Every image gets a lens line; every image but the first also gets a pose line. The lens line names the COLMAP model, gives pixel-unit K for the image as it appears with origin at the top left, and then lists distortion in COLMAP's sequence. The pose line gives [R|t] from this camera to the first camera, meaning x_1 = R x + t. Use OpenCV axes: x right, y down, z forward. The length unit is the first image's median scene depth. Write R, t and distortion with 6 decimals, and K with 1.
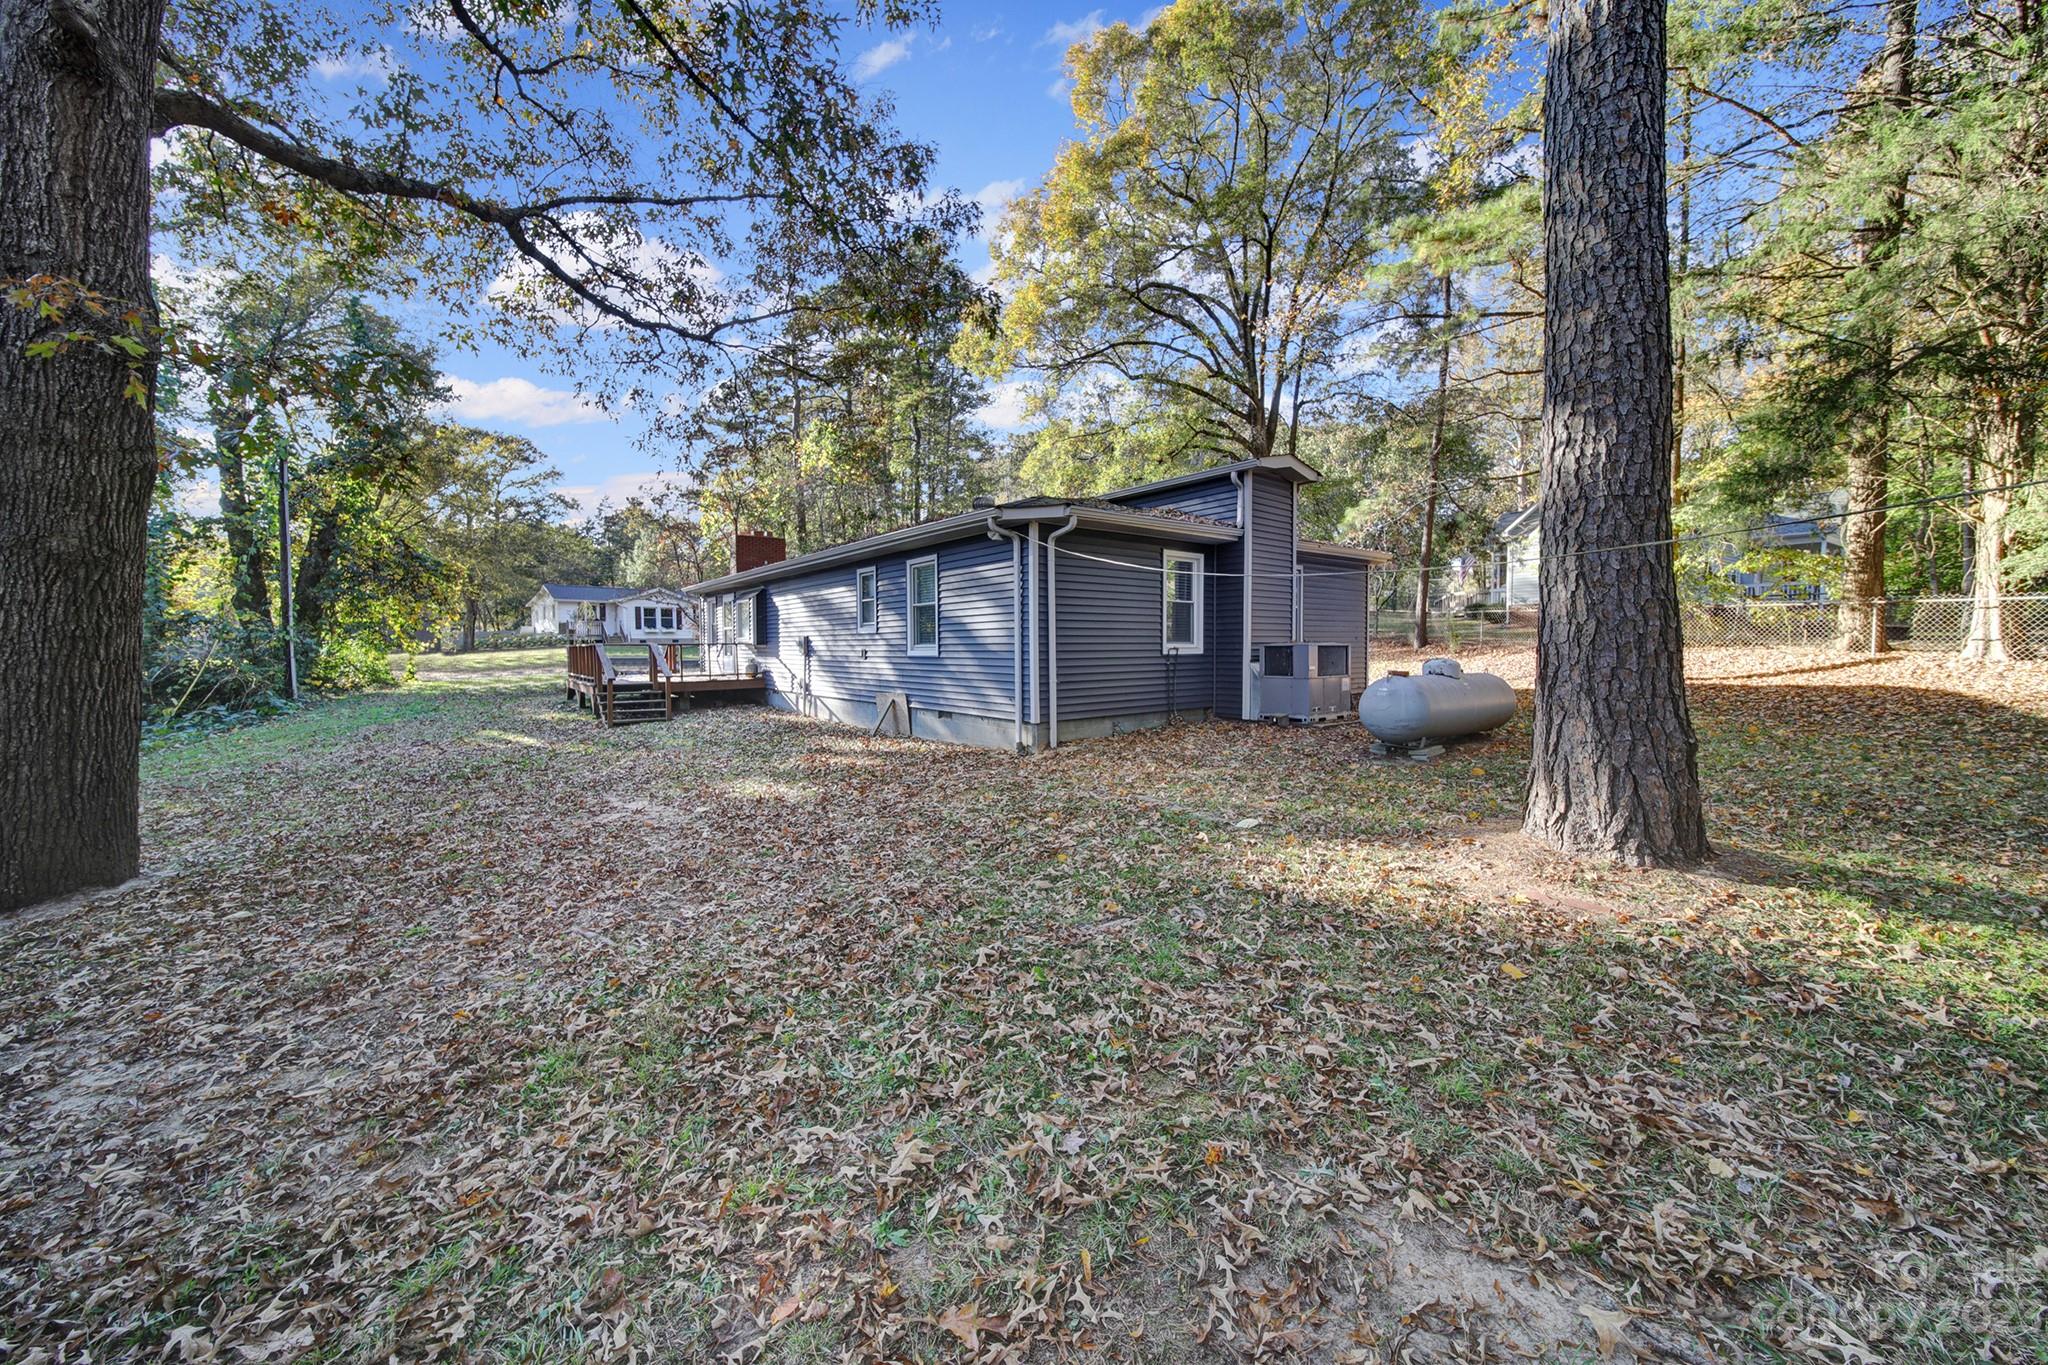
lens RADIAL K [[724.8, 0, 1018.6], [0, 724.8, 669.2], [0, 0, 1]] dist [-0.000372, -0.000135]
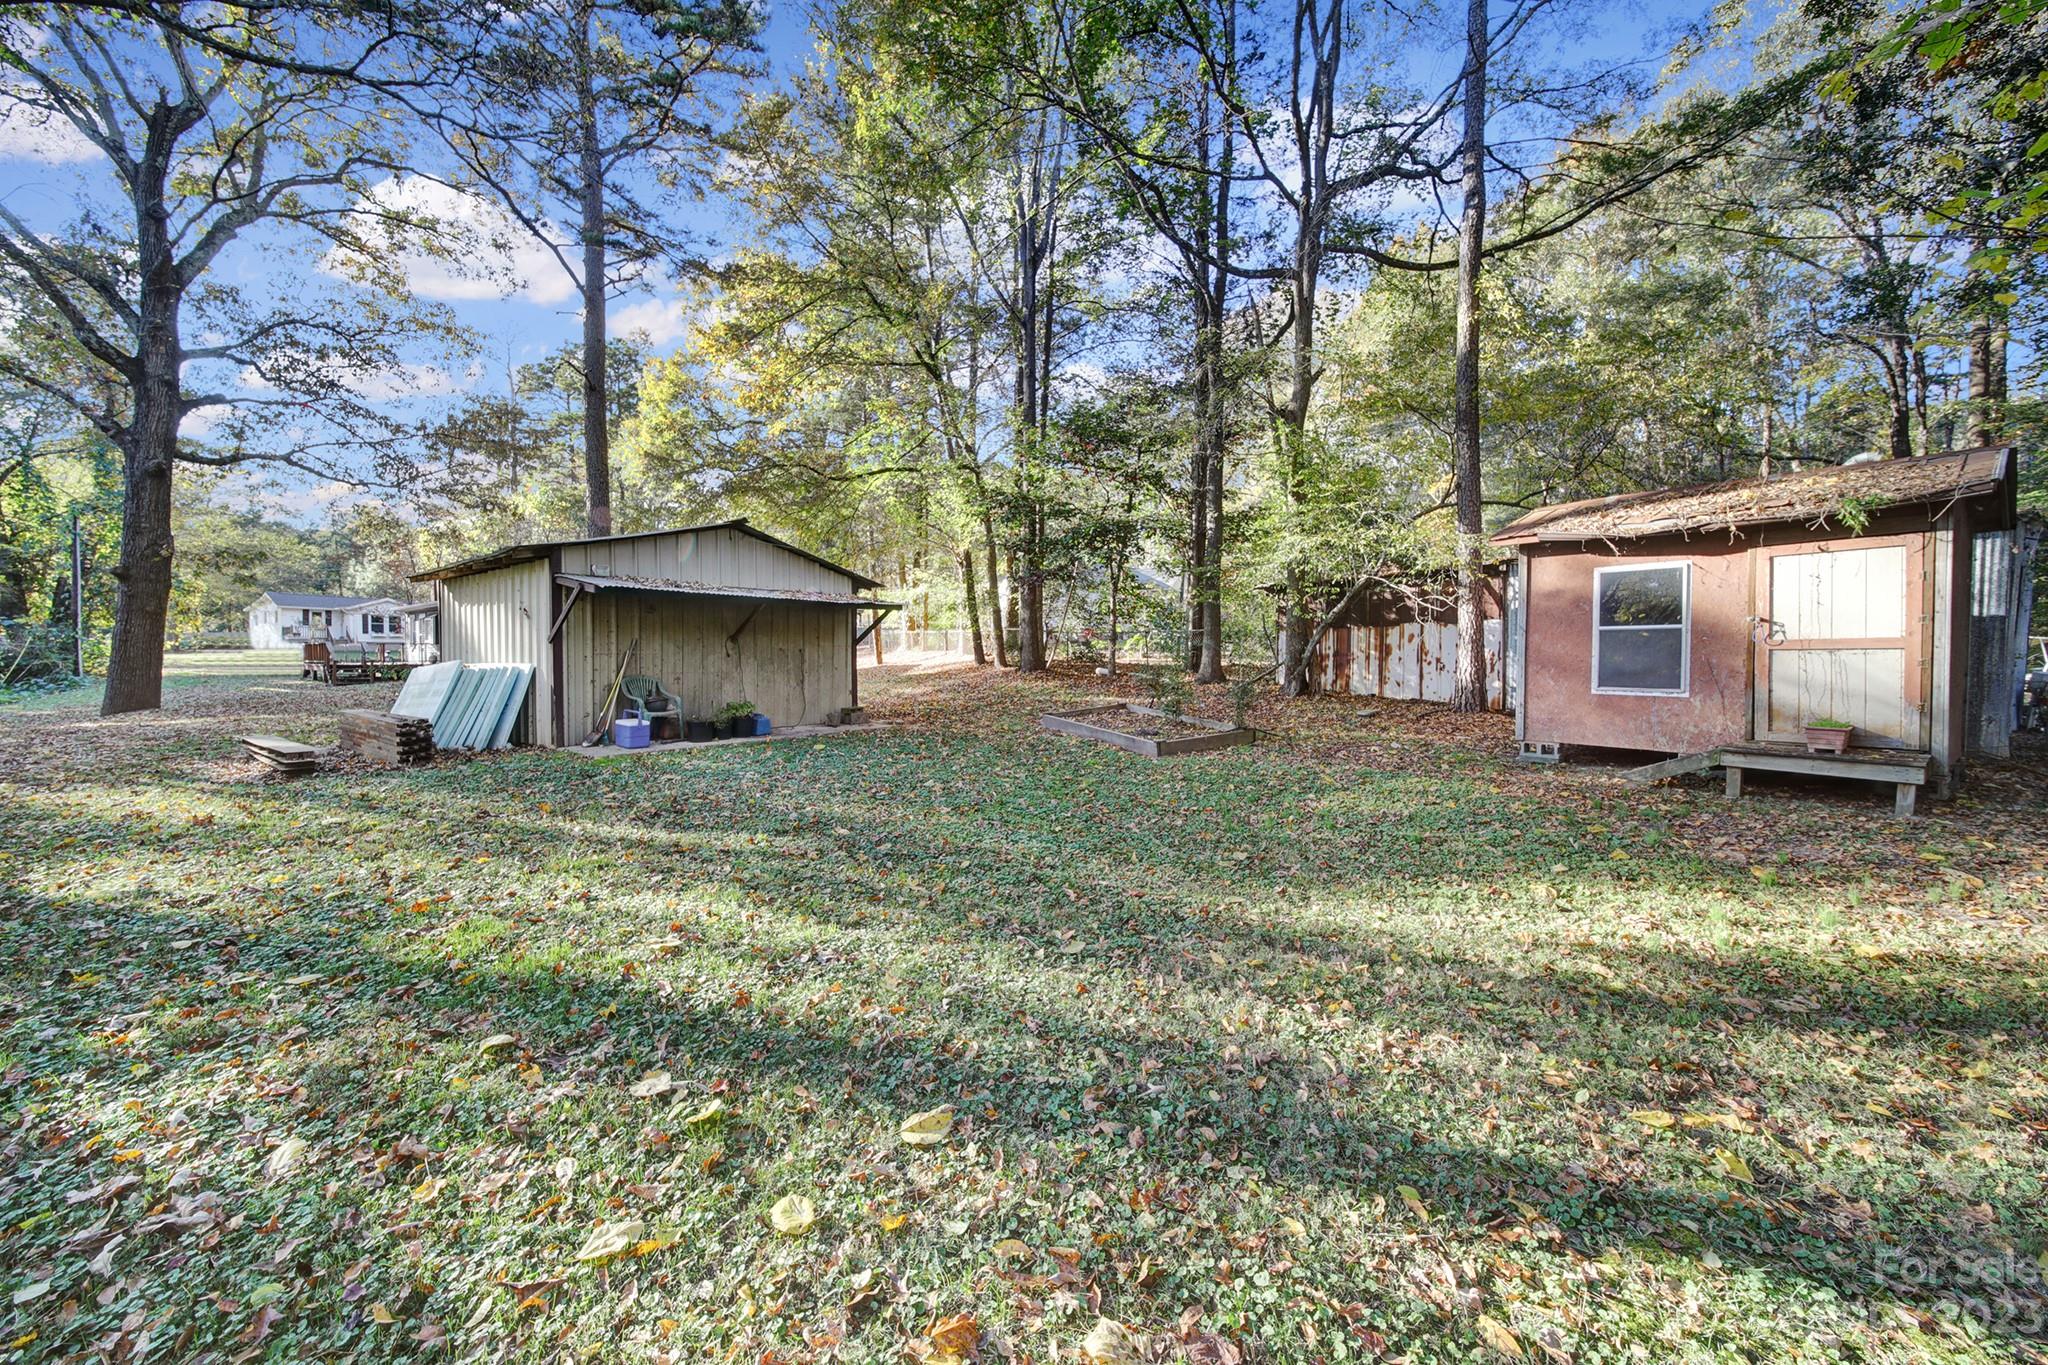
lens RADIAL K [[724.8, 0, 1018.6], [0, 724.8, 669.2], [0, 0, 1]] dist [-0.000372, -0.000135]
pose [[0.971055, 0.001259, 0.238851, 0.244552], [0.001726, 0.999923, -0.012287, 0.020716], [-0.238848, 0.012344, 0.970978, -0.429616]]
